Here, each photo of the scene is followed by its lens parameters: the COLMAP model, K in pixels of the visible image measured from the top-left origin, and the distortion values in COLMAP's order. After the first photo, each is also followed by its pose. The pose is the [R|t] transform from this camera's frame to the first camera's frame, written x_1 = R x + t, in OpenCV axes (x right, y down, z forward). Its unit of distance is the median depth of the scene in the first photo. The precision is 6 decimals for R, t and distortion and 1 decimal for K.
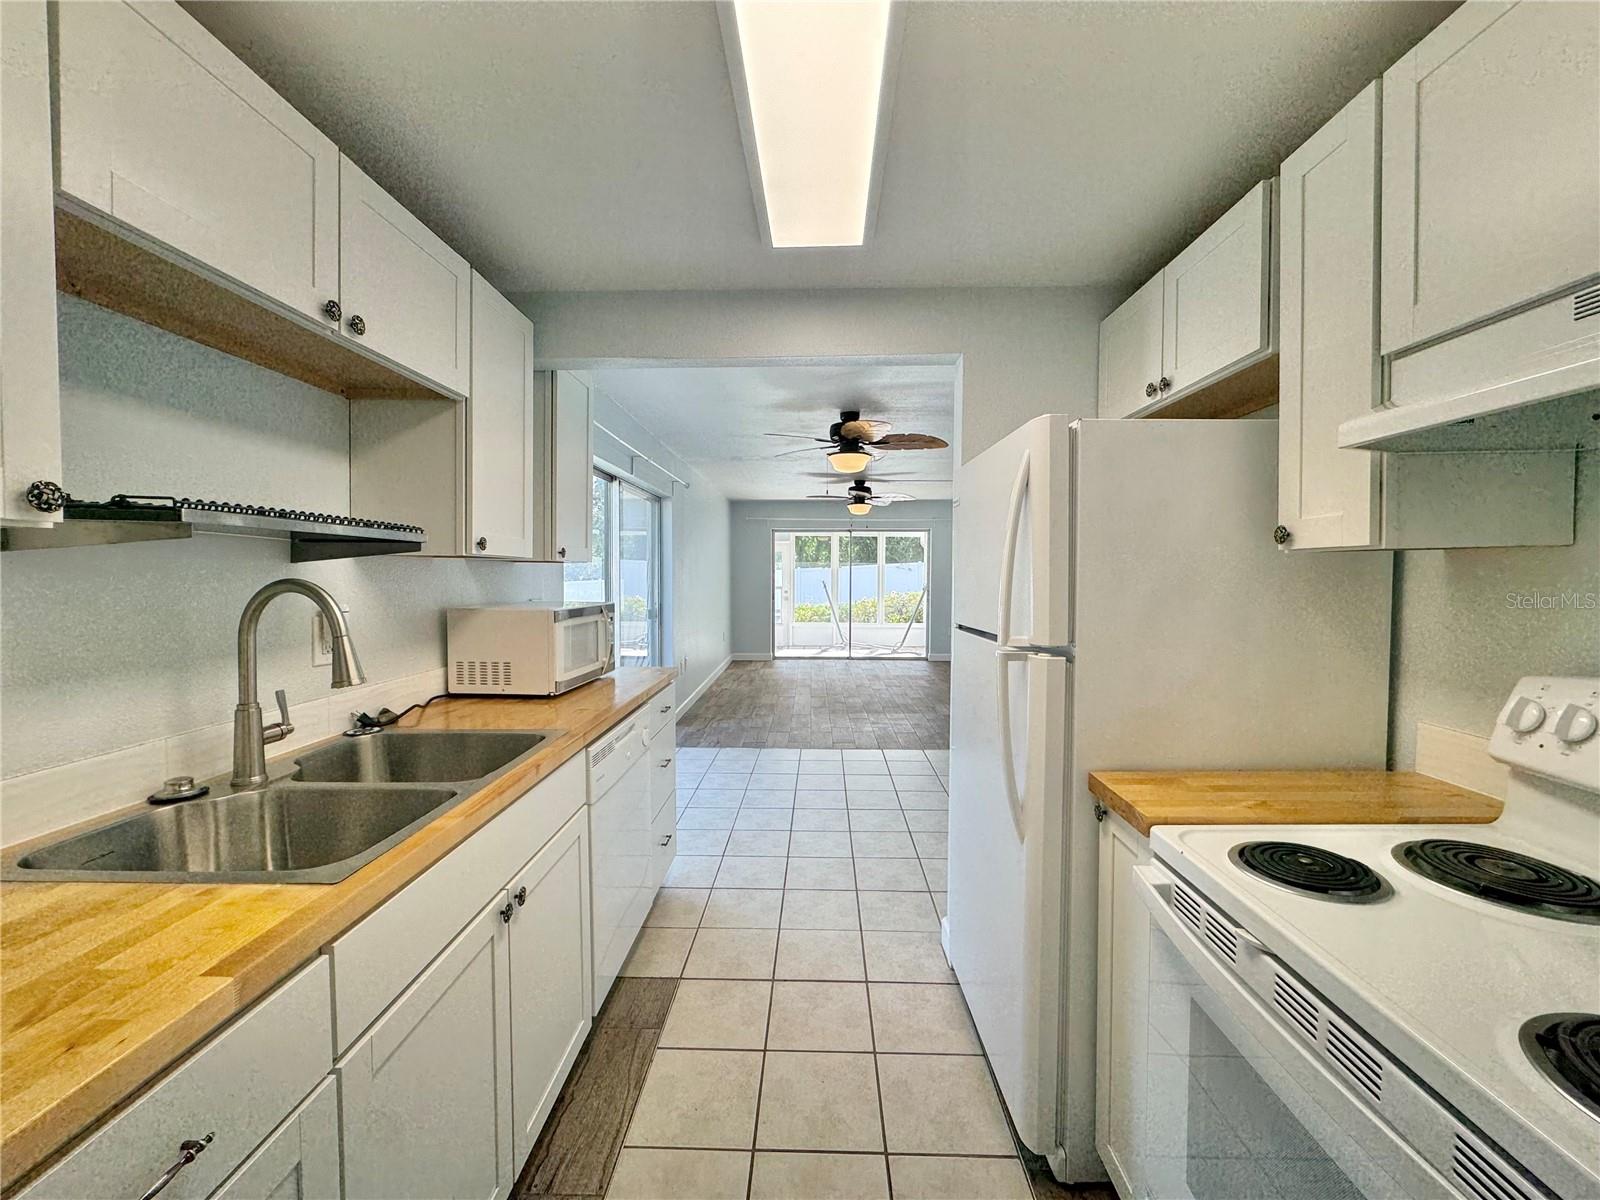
lens RADIAL K [[637.5, 0, 802.3], [0, 637.5, 599.6], [0, 0, 1]] dist [-0.003626, 0.000547]
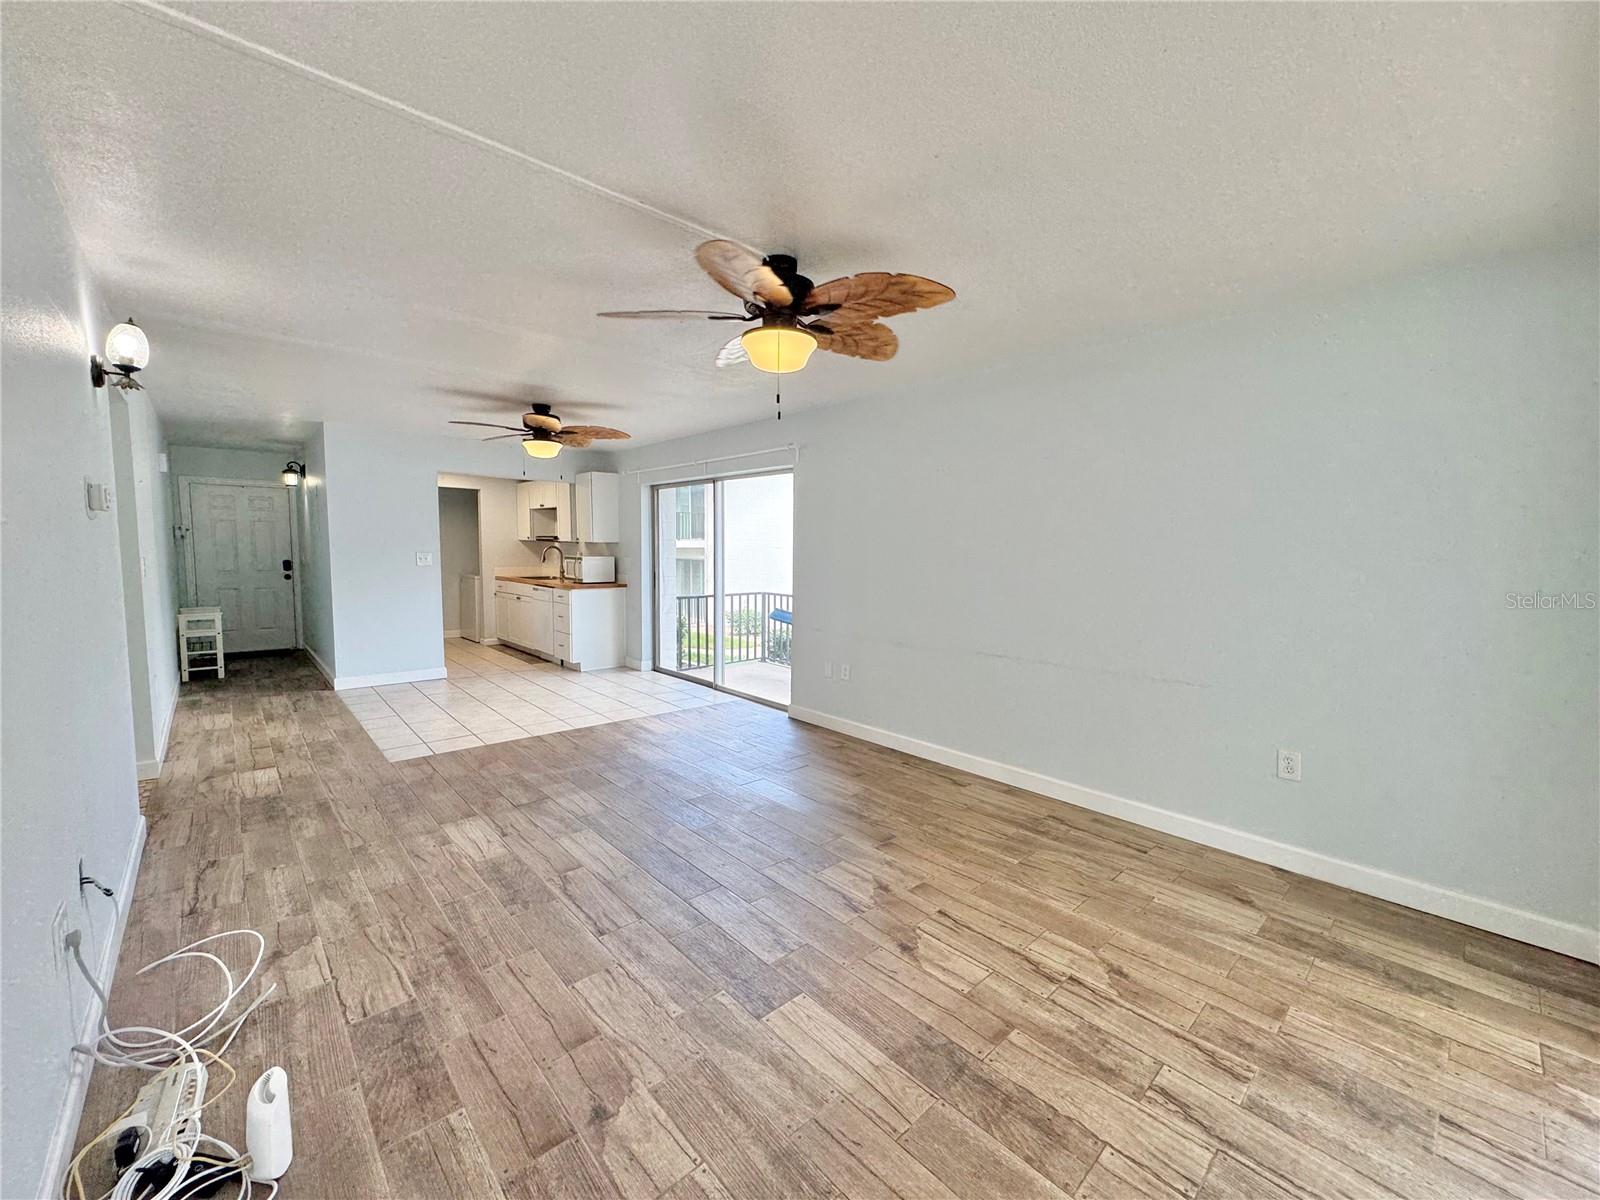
lens RADIAL K [[638.7, 0, 802.0], [0, 638.7, 599.4], [0, 0, 1]] dist [-0.002551, -0.000060]
pose [[-0.725918, 0.046082, -0.686235, 1.084892], [-0.043256, 0.992719, 0.112420, -0.196643], [0.686419, 0.111291, -0.718640, 4.413094]]
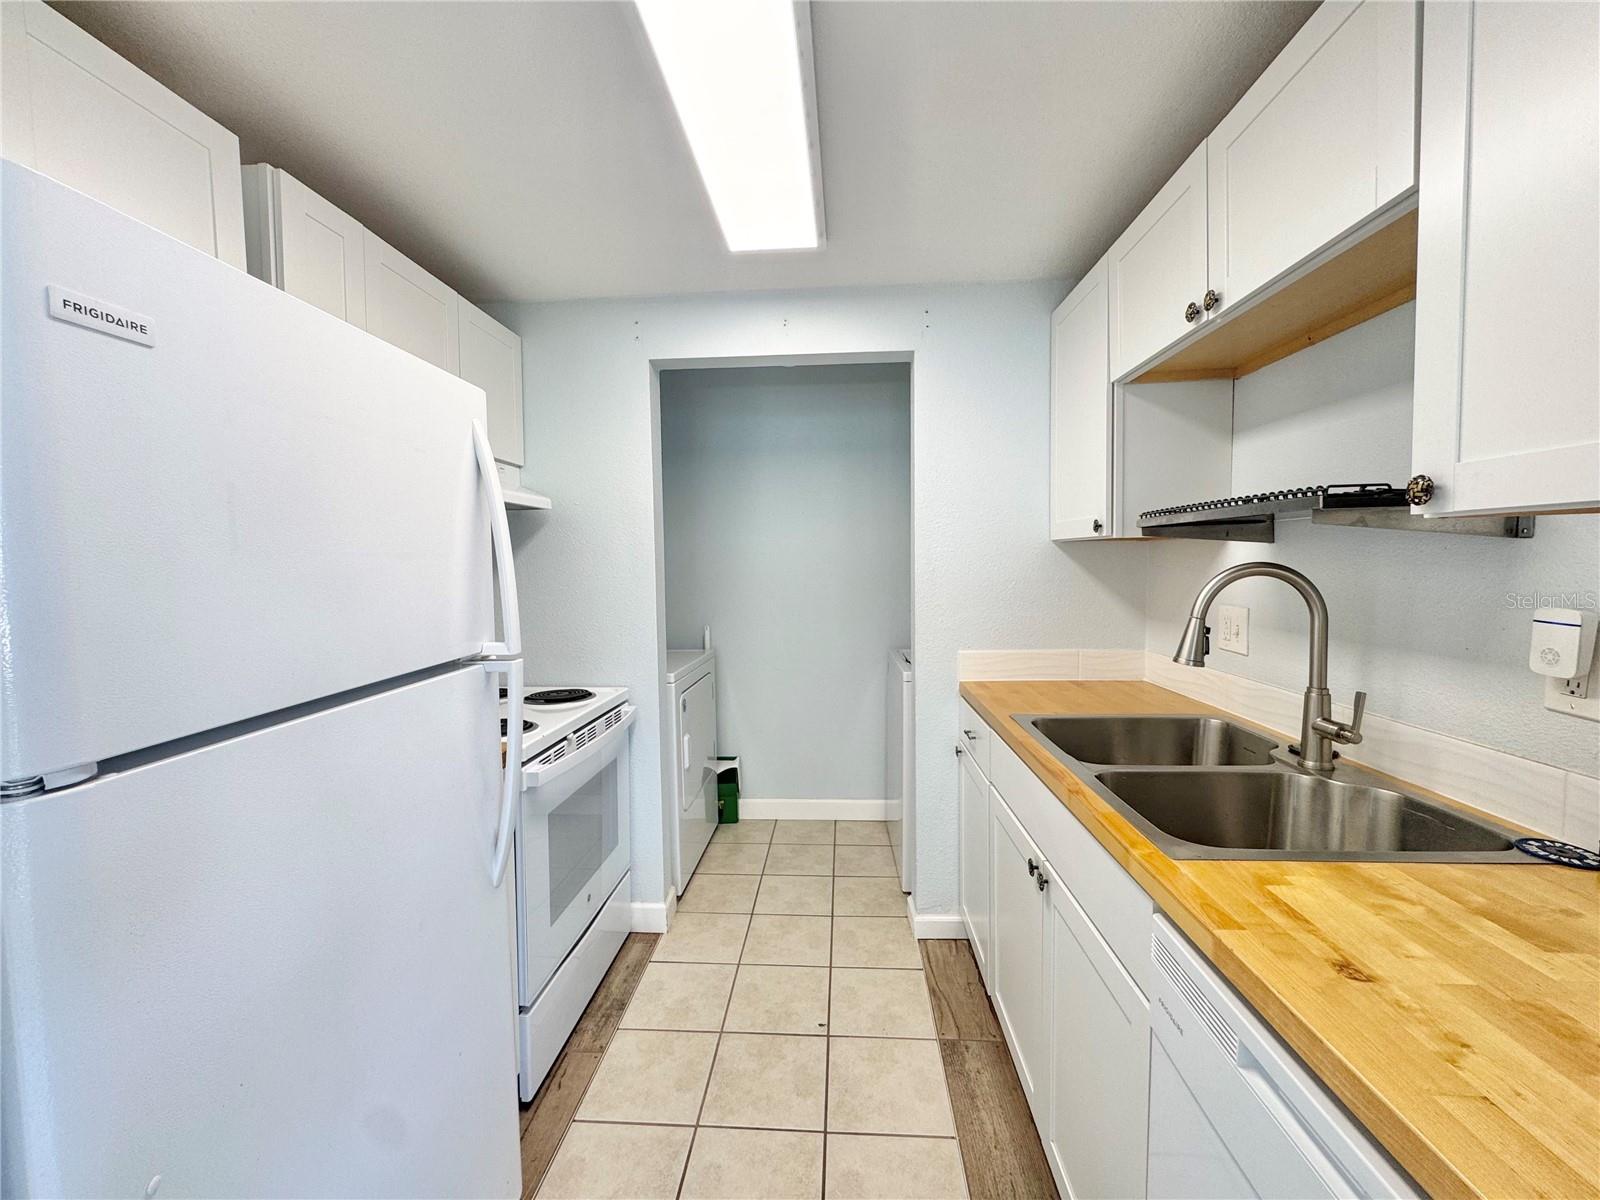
lens RADIAL K [[632.0, 0, 800.0], [0, 632.0, 600.0], [0, 0, 1]] dist [-0.001145, 0.000022]
pose [[-0.999199, 0.012864, 0.037899, -0.062169], [0.016731, 0.994482, 0.103565, -0.052898], [-0.036358, 0.104116, -0.993900, 1.204161]]
